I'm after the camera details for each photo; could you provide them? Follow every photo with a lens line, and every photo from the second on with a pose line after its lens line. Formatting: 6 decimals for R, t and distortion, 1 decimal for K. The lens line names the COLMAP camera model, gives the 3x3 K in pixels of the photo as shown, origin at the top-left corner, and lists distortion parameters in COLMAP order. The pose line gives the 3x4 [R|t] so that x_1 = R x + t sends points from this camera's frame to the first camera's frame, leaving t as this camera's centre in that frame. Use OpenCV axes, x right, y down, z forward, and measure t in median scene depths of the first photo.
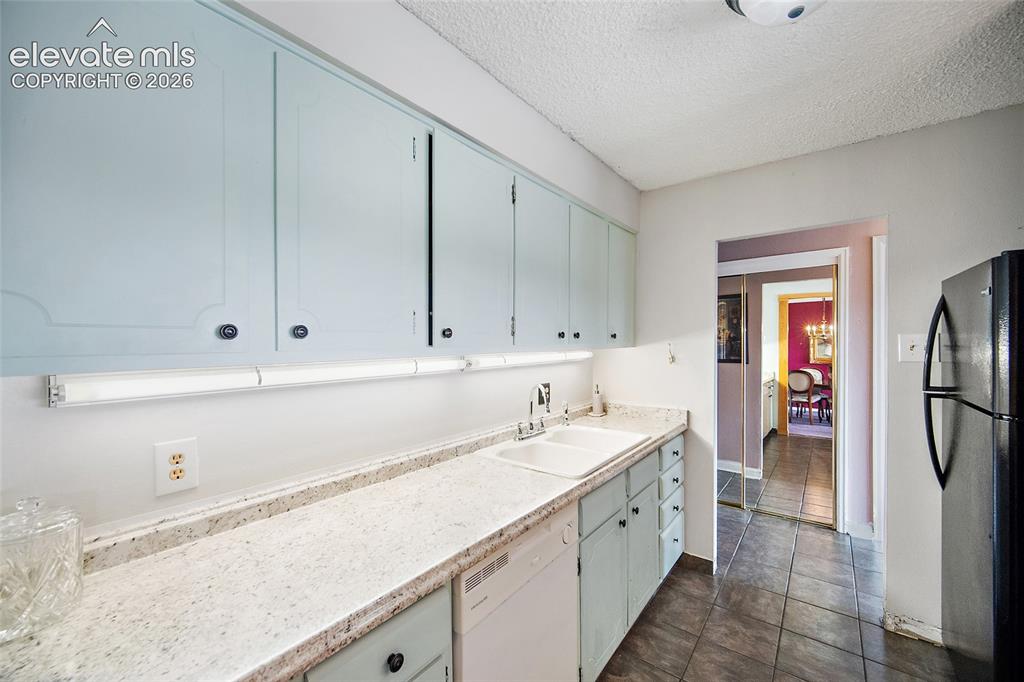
lens RADIAL K [[405.3, 0, 508.7], [0, 405.3, 344.5], [0, 0, 1]] dist [0.000936, 0.000071]
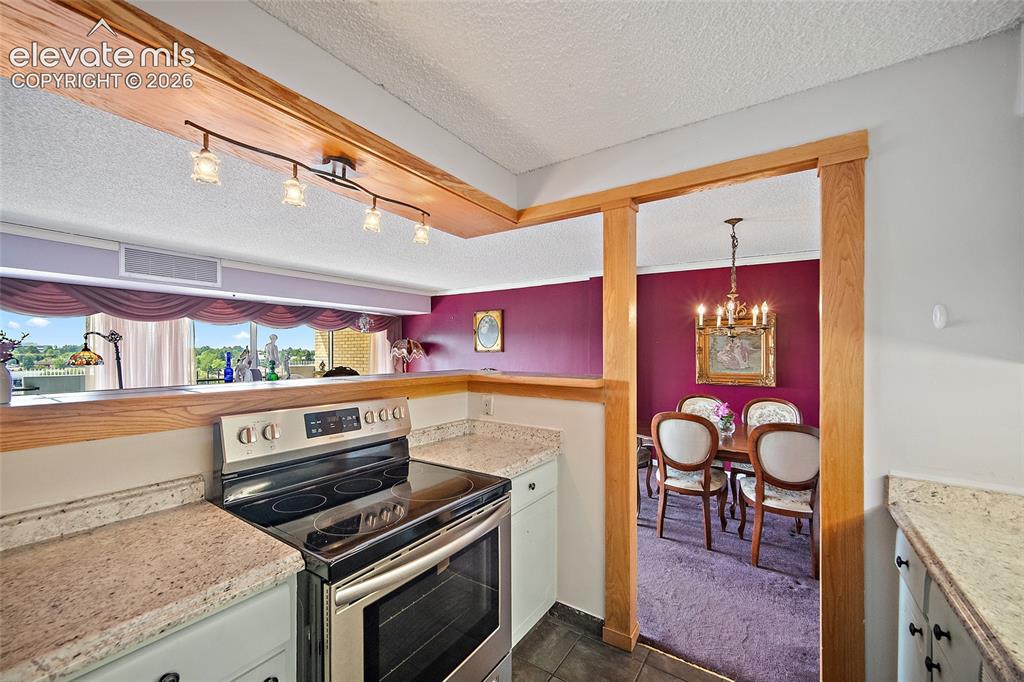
lens RADIAL K [[406.0, 0, 505.1], [0, 406.0, 352.6], [0, 0, 1]] dist [-0.001283, 0.000124]
pose [[-0.998373, -0.000154, -0.057015, 0.456347], [-0.000745, 0.999946, 0.010340, -0.002561], [0.057010, 0.010365, -0.998320, 0.944852]]
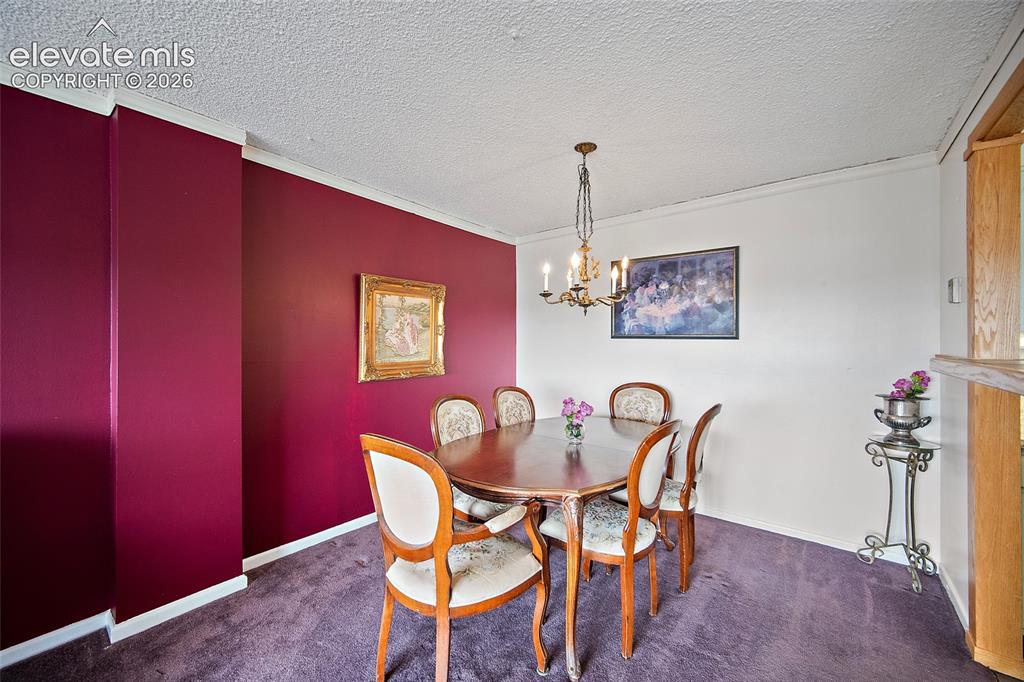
lens RADIAL K [[405.3, 0, 508.7], [0, 405.3, 344.5], [0, 0, 1]] dist [0.000936, 0.000071]
pose [[-0.007622, 0.009434, -0.999926, 0.668268], [-0.002411, 0.999952, 0.009453, 0.057533], [0.999968, 0.002482, -0.007599, -0.971516]]
